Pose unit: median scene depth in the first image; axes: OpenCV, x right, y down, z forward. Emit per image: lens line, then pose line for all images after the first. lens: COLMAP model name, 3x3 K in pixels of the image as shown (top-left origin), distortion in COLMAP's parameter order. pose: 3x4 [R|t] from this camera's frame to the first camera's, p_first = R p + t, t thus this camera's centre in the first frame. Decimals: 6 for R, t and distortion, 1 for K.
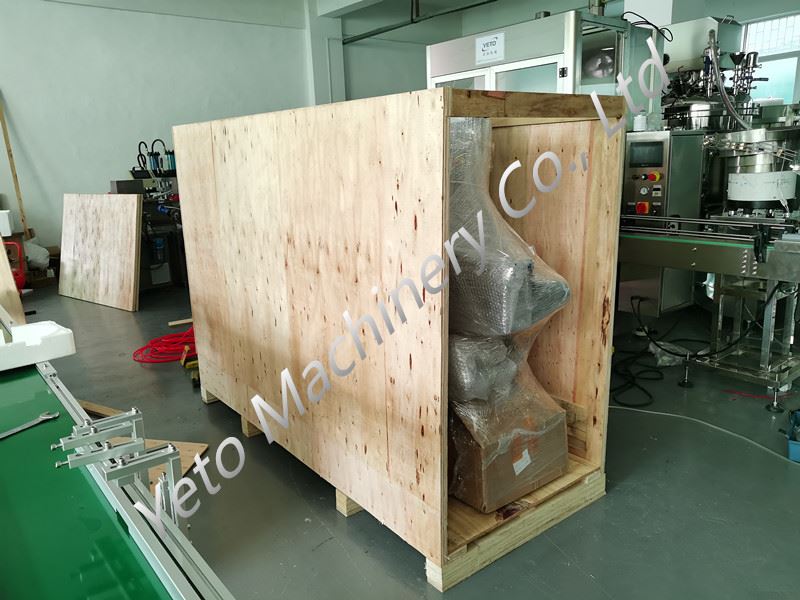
lens RADIAL K [[611.1, 0, 401.4], [0, 611.1, 298.5], [0, 0, 1]] dist [0.032802, -0.021185]
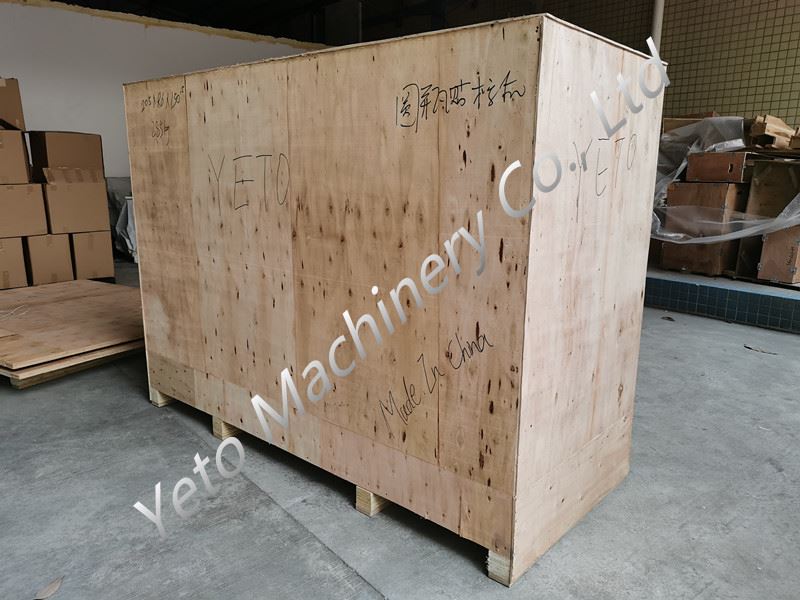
lens RADIAL K [[611.1, 0, 402.2], [0, 611.1, 299.4], [0, 0, 1]] dist [0.032802, -0.021185]
pose [[0.981612, -0.014261, 0.190355, -0.239663], [0.017233, 0.999754, -0.013969, 0.061272], [-0.190109, 0.016993, 0.981616, 0.124788]]
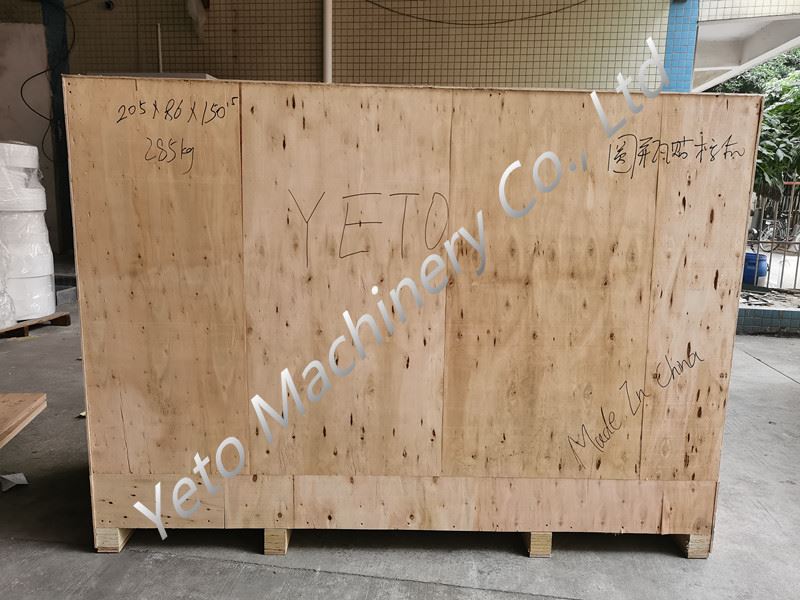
lens RADIAL K [[611.1, 0, 402.3], [0, 611.1, 299.3], [0, 0, 1]] dist [0.032802, -0.021185]
pose [[0.598891, -0.106878, 0.793667, -1.003315], [0.147335, 0.988842, 0.021984, -0.070931], [-0.787161, 0.103769, 0.607955, 0.668731]]
